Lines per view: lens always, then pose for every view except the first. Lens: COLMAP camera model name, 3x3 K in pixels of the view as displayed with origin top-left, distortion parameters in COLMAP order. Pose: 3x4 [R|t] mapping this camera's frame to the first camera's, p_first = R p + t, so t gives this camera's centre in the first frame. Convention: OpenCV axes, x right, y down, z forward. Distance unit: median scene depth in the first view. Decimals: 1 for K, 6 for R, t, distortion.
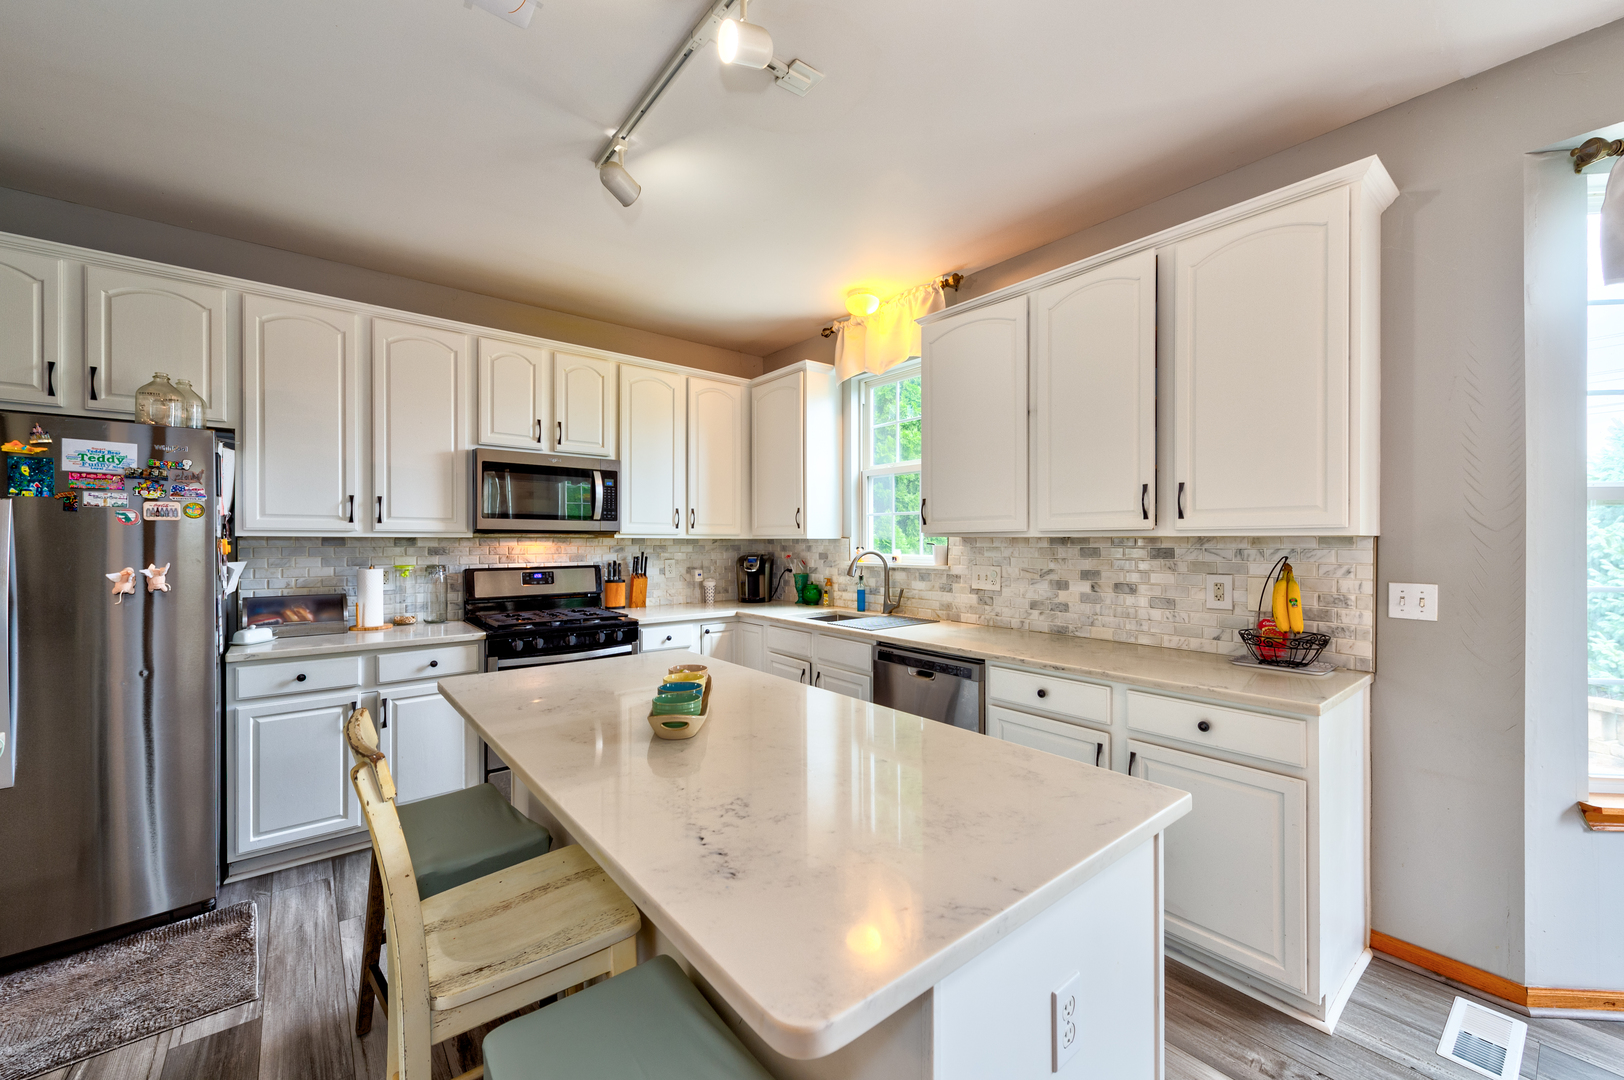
lens RADIAL K [[635.3, 0, 819.7], [0, 635.3, 539.3], [0, 0, 1]] dist [0.007904, -0.000478]
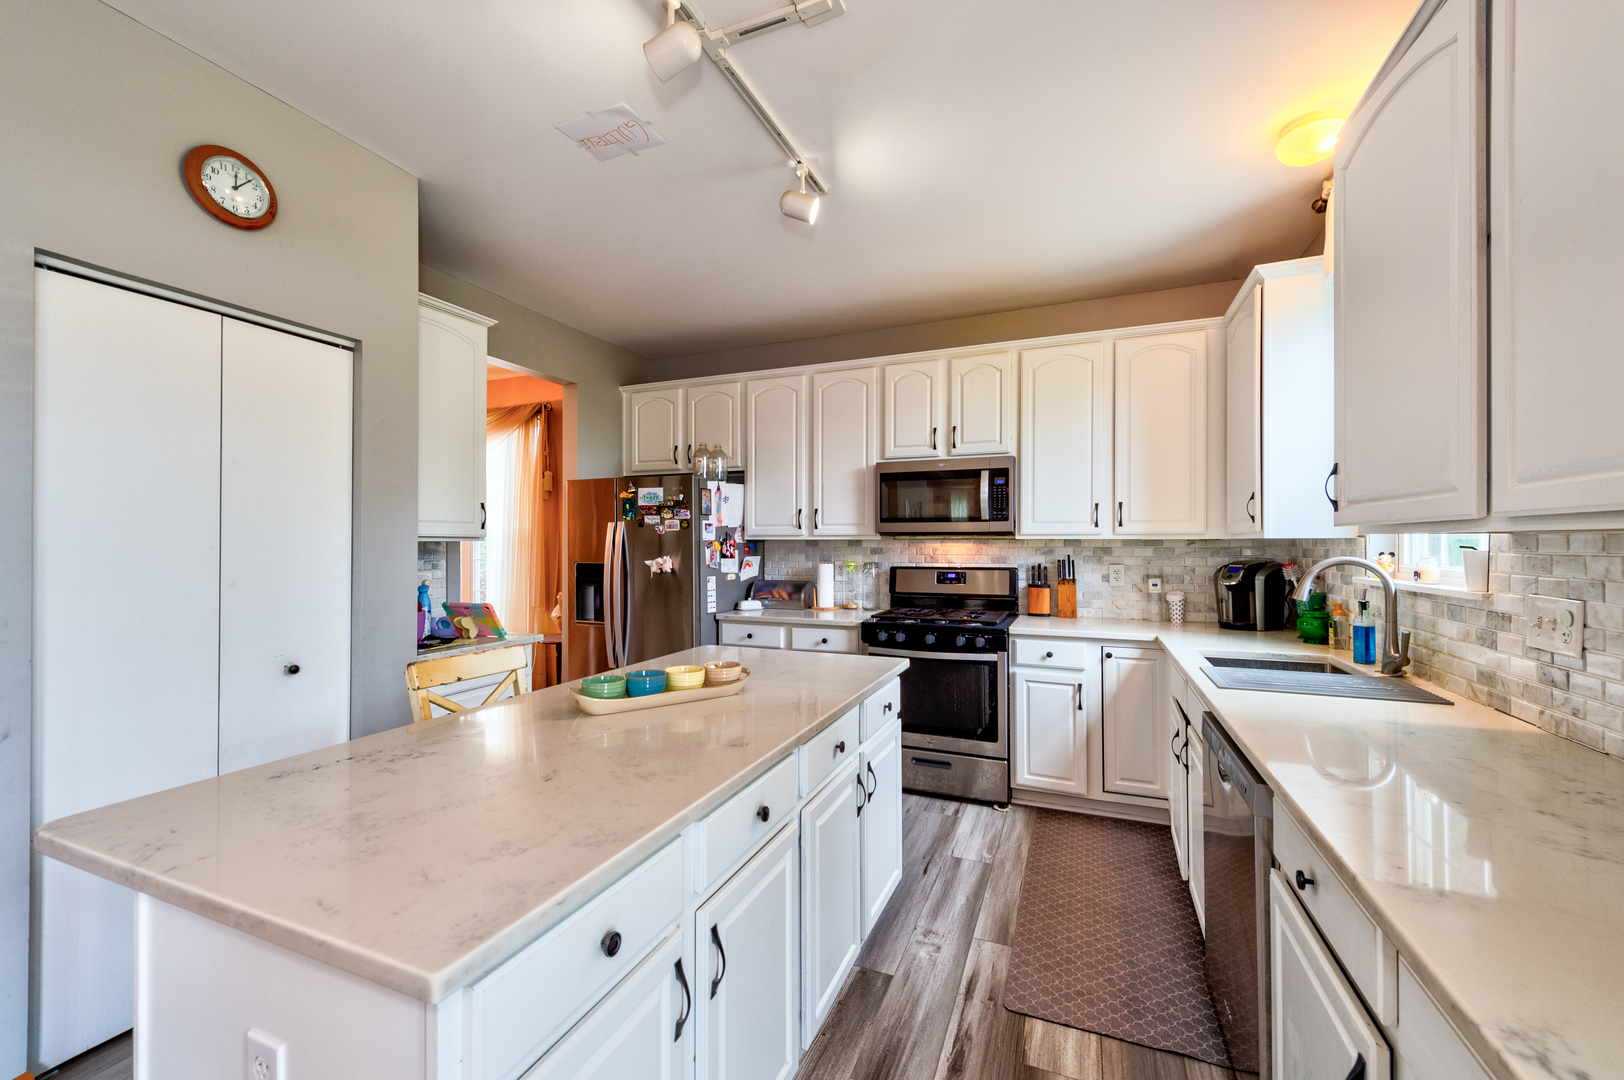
lens RADIAL K [[635.3, 0, 815.4], [0, 635.3, 542.6], [0, 0, 1]] dist [0.007904, -0.000478]
pose [[0.468812, -0.001129, -0.883297, 0.387544], [0.003318, 0.999994, 0.000483, 0.001553], [0.883292, -0.003157, 0.468813, 0.319759]]
